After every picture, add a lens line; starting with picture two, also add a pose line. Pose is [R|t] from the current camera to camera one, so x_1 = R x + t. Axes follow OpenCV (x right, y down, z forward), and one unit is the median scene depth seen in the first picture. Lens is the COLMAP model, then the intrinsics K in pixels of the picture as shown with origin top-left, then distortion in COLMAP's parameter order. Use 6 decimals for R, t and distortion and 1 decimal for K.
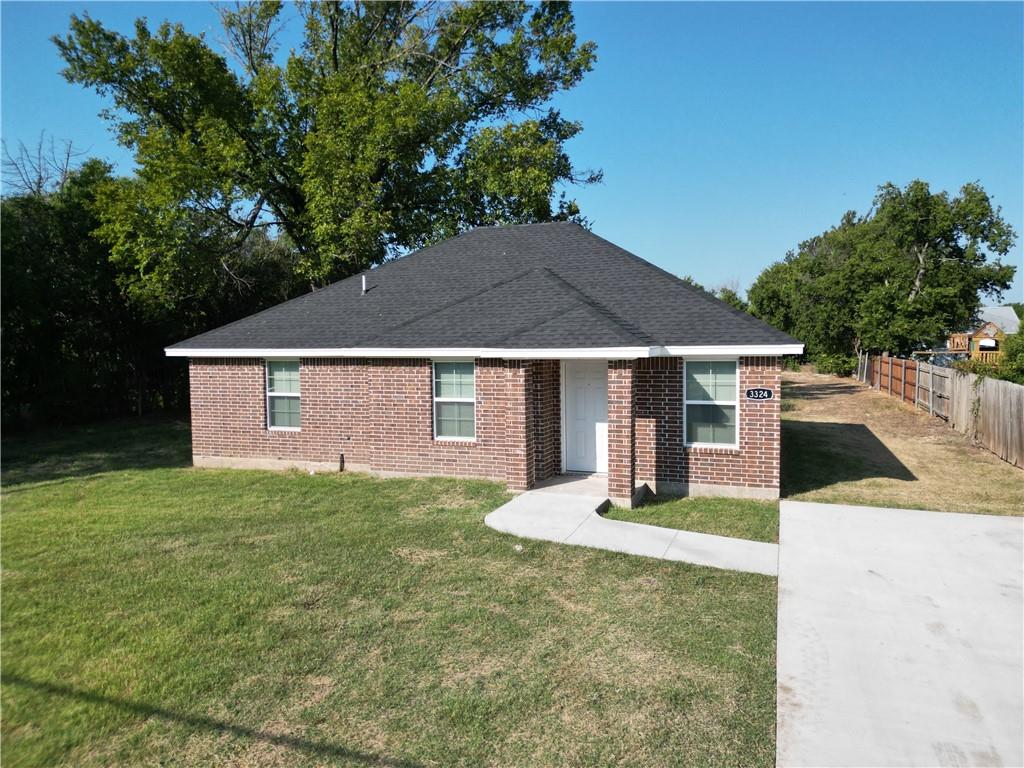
lens RADIAL K [[722.5, 0, 507.9], [0, 722.5, 380.9], [0, 0, 1]] dist [0.069606, -0.072271]
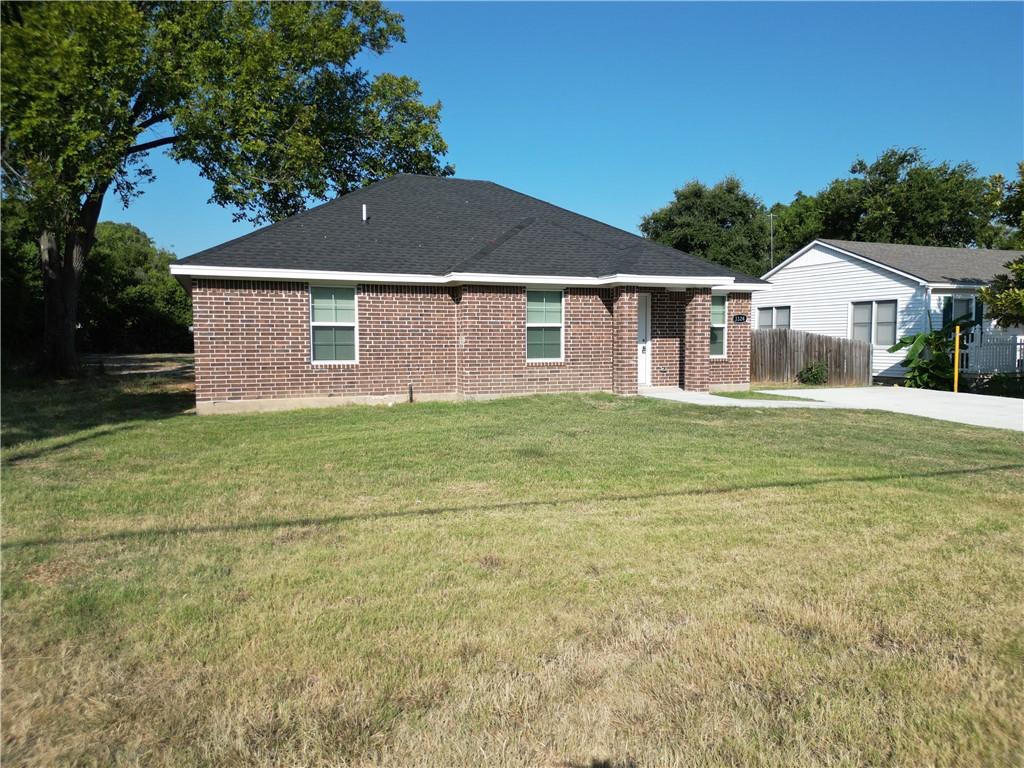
lens RADIAL K [[722.5, 0, 507.9], [0, 722.5, 380.9], [0, 0, 1]] dist [0.069606, -0.072271]
pose [[0.737047, -0.030790, 0.675140, -0.861342], [0.032398, 0.999423, 0.010210, 0.098499], [-0.675065, 0.014347, 0.737619, 0.213308]]
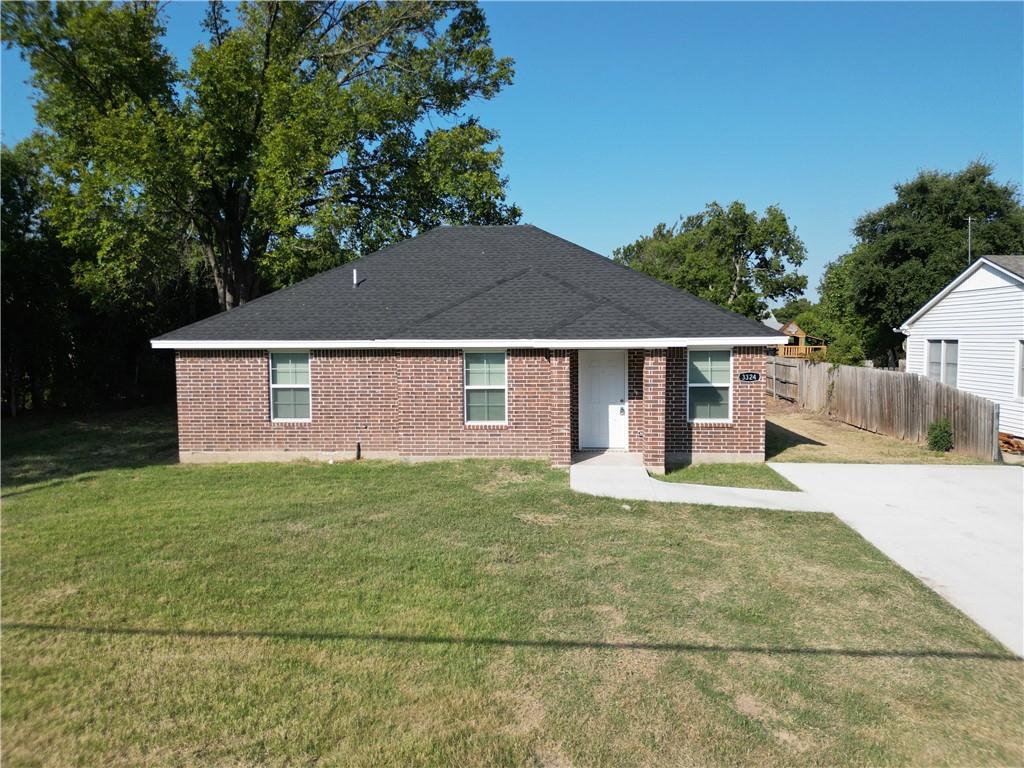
lens RADIAL K [[722.5, 0, 507.9], [0, 722.5, 380.9], [0, 0, 1]] dist [0.069606, -0.072271]
pose [[0.958408, -0.014085, 0.285055, -0.347175], [0.012925, 0.999899, 0.005950, 0.010539], [-0.285110, -0.002019, 0.958493, -0.052929]]
